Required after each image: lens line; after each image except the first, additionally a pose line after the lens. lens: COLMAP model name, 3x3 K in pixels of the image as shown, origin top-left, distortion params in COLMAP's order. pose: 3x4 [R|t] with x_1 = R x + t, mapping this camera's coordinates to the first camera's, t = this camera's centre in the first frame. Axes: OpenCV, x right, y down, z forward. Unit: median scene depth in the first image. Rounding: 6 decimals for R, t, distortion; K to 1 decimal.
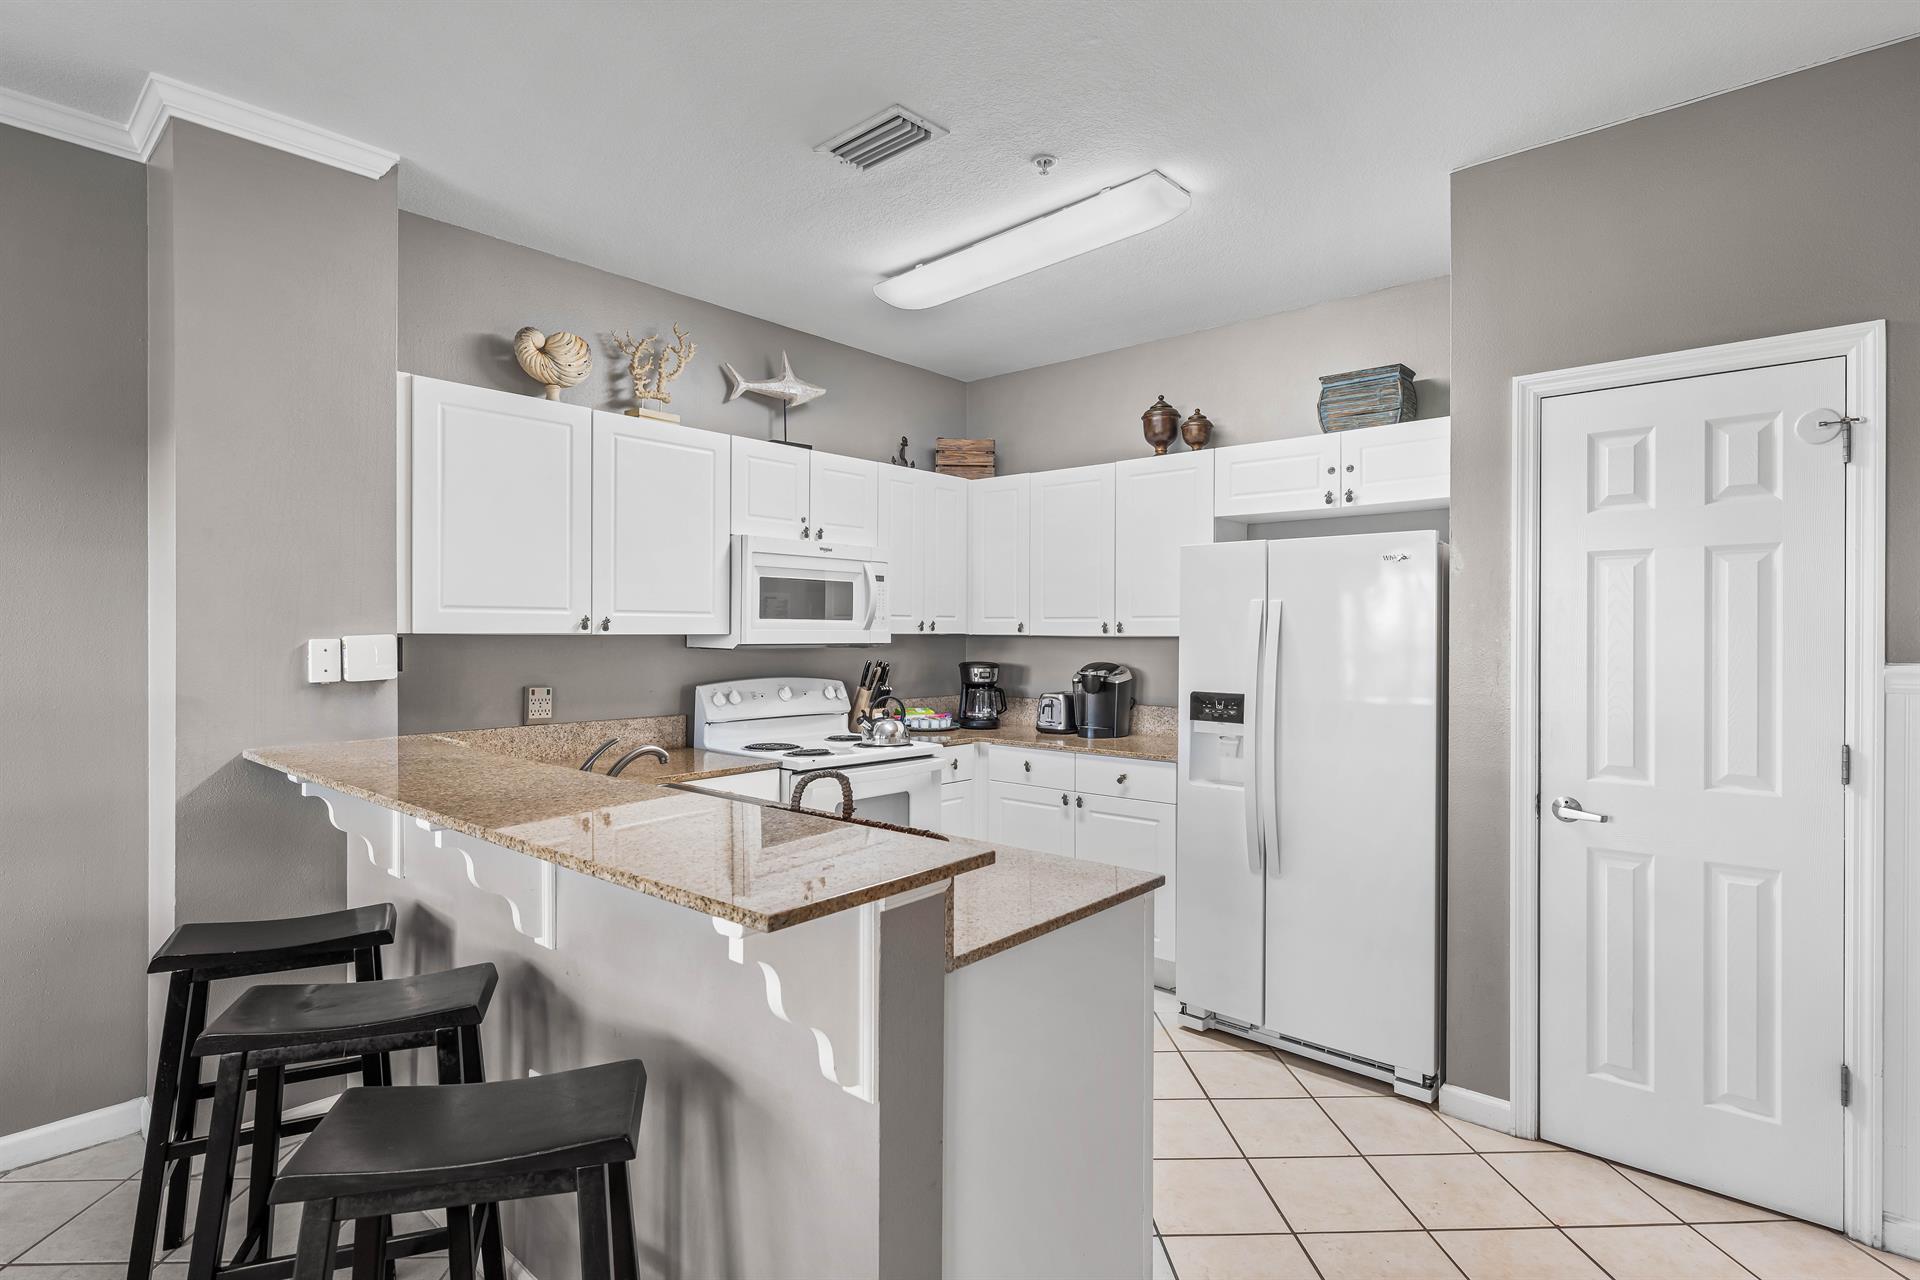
lens RADIAL K [[939.3, 0, 960.0], [0, 939.3, 640.0], [0, 0, 1]] dist [-0.000541, -0.000086]
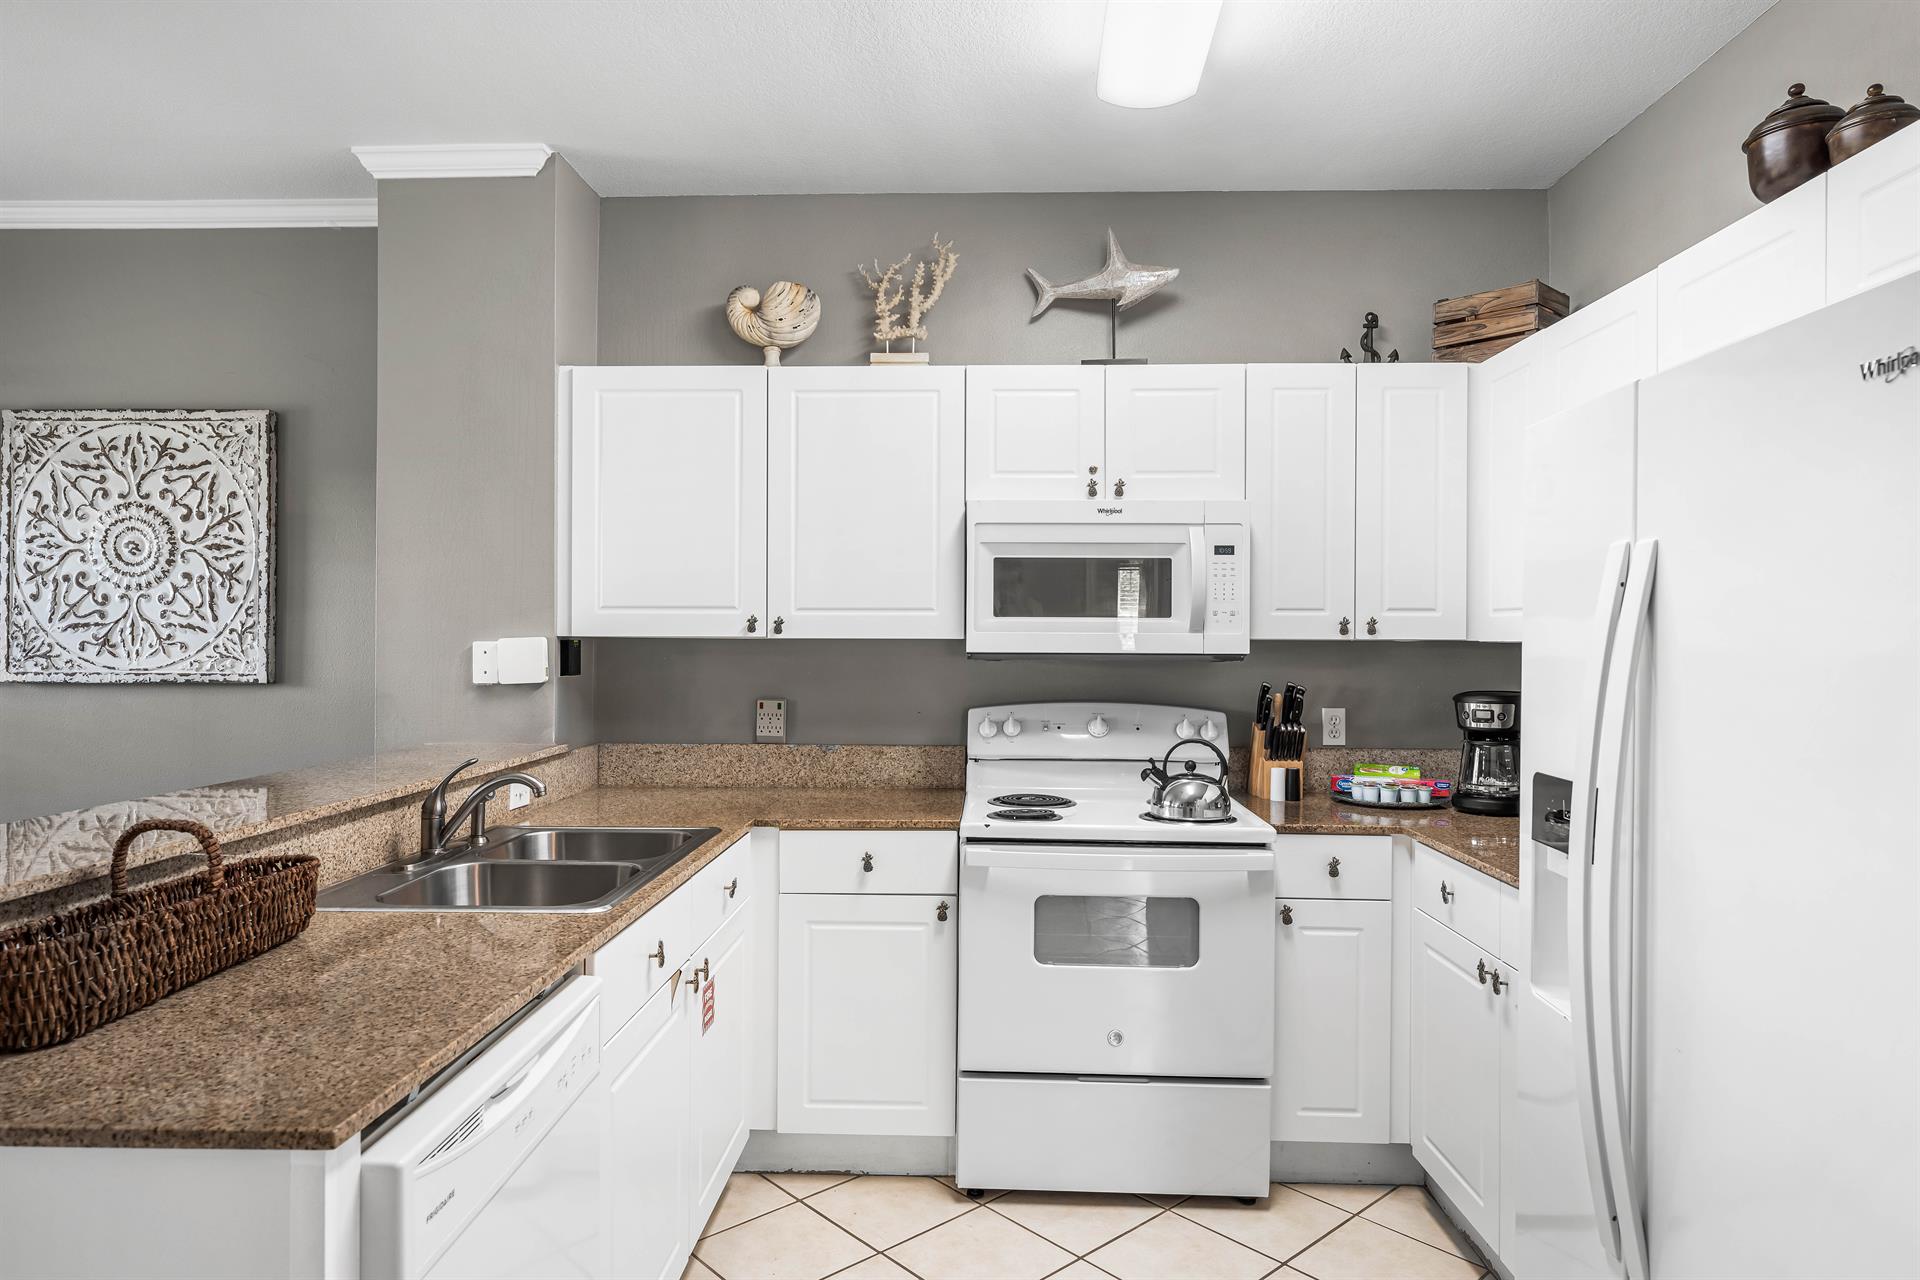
lens RADIAL K [[1117.4, 0, 959.0], [0, 1117.4, 629.1], [0, 0, 1]] dist [0.001510, 0.002162]
pose [[0.638750, -0.004367, -0.769402, 0.398364], [-0.008489, 0.999883, -0.012722, -0.002698], [0.769367, 0.014658, 0.638639, 0.422870]]
